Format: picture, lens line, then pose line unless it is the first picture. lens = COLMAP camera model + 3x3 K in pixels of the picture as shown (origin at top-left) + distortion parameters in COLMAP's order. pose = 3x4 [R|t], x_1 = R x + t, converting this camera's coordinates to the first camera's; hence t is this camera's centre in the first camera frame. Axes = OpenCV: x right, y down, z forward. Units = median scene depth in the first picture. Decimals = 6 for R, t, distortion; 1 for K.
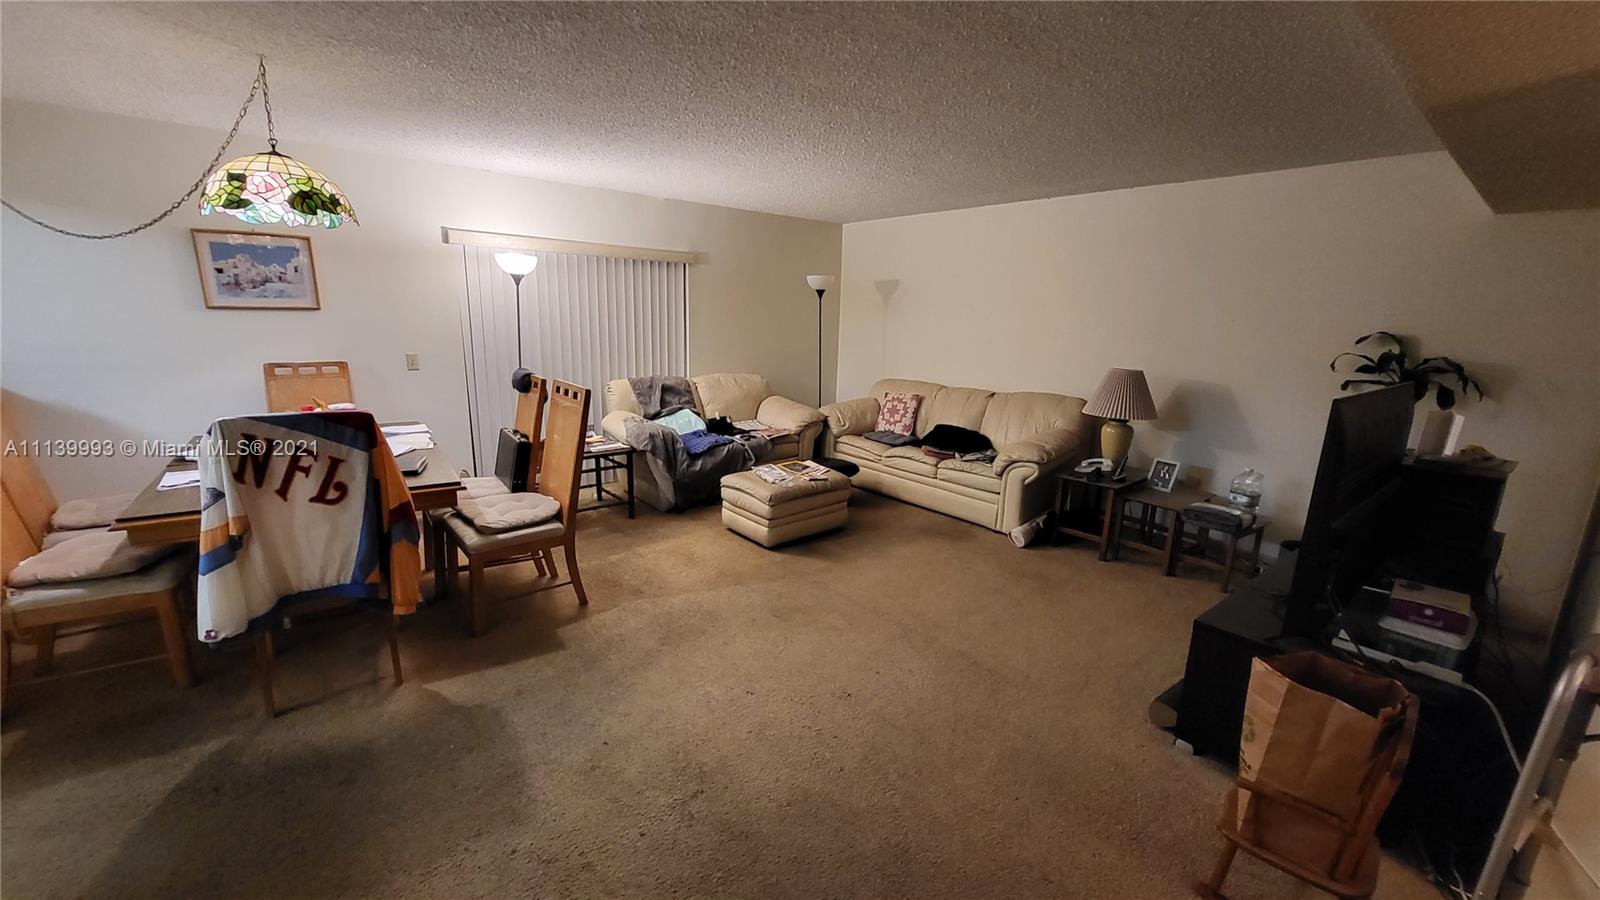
lens RADIAL K [[621.2, 0, 810.0], [0, 621.2, 453.3], [0, 0, 1]] dist [0.001414, -0.000183]
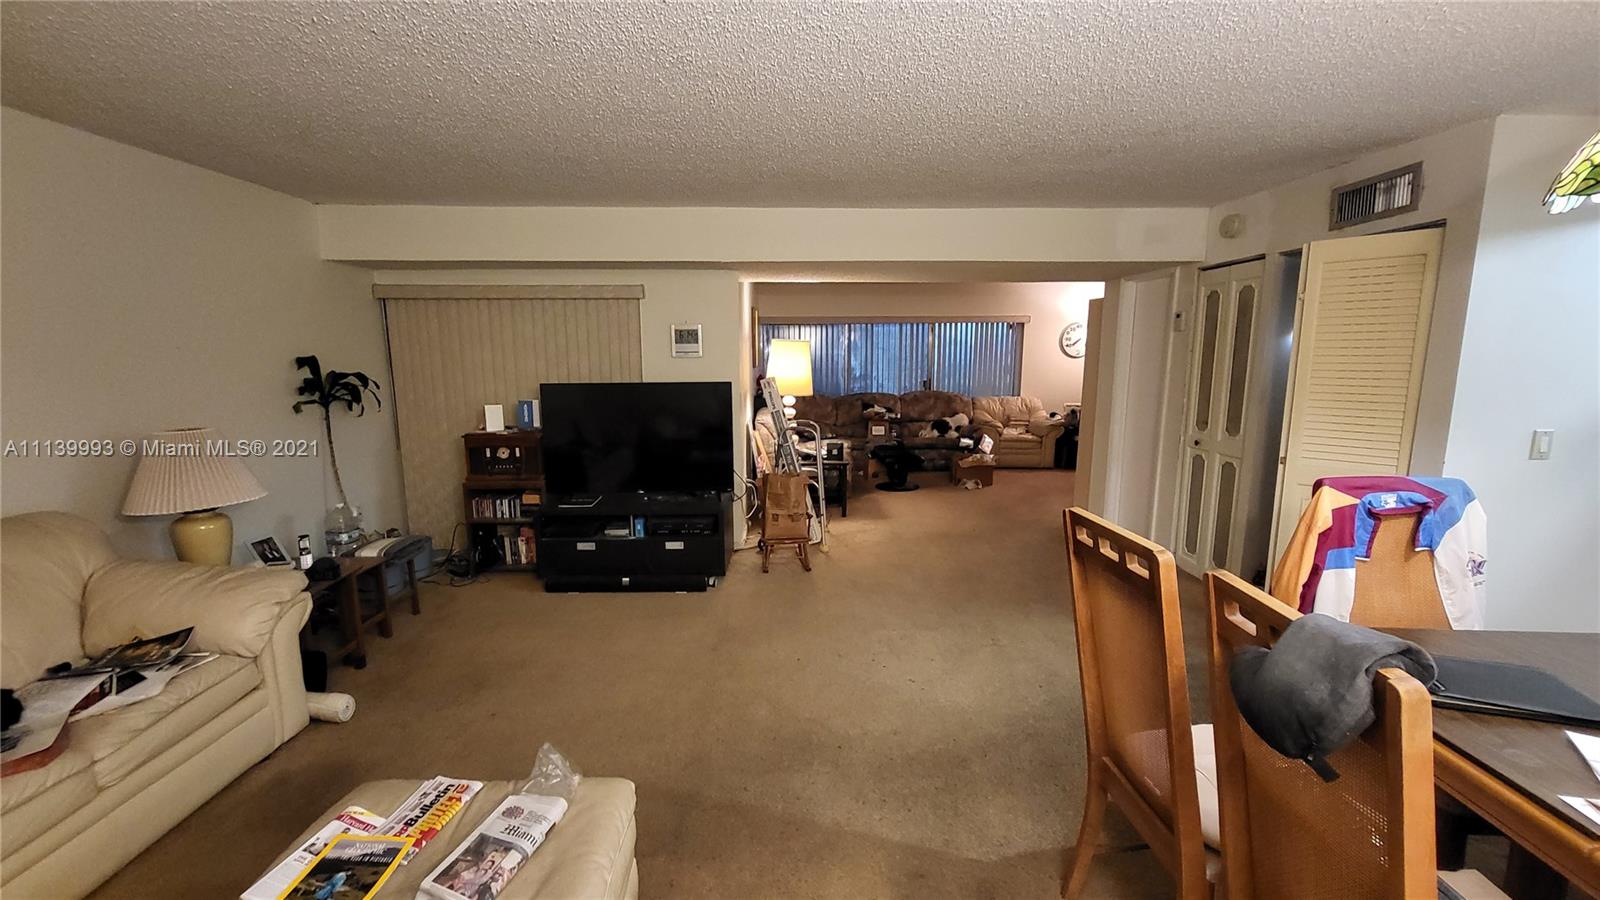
lens RADIAL K [[636.3, 0, 798.8], [0, 636.3, 453.7], [0, 0, 1]] dist [0.002024, -0.000830]
pose [[-0.769194, -0.125938, 0.626482, -0.429989], [0.119988, 0.934484, 0.335175, -0.294910], [-0.627649, 0.332985, -0.703689, 1.262263]]
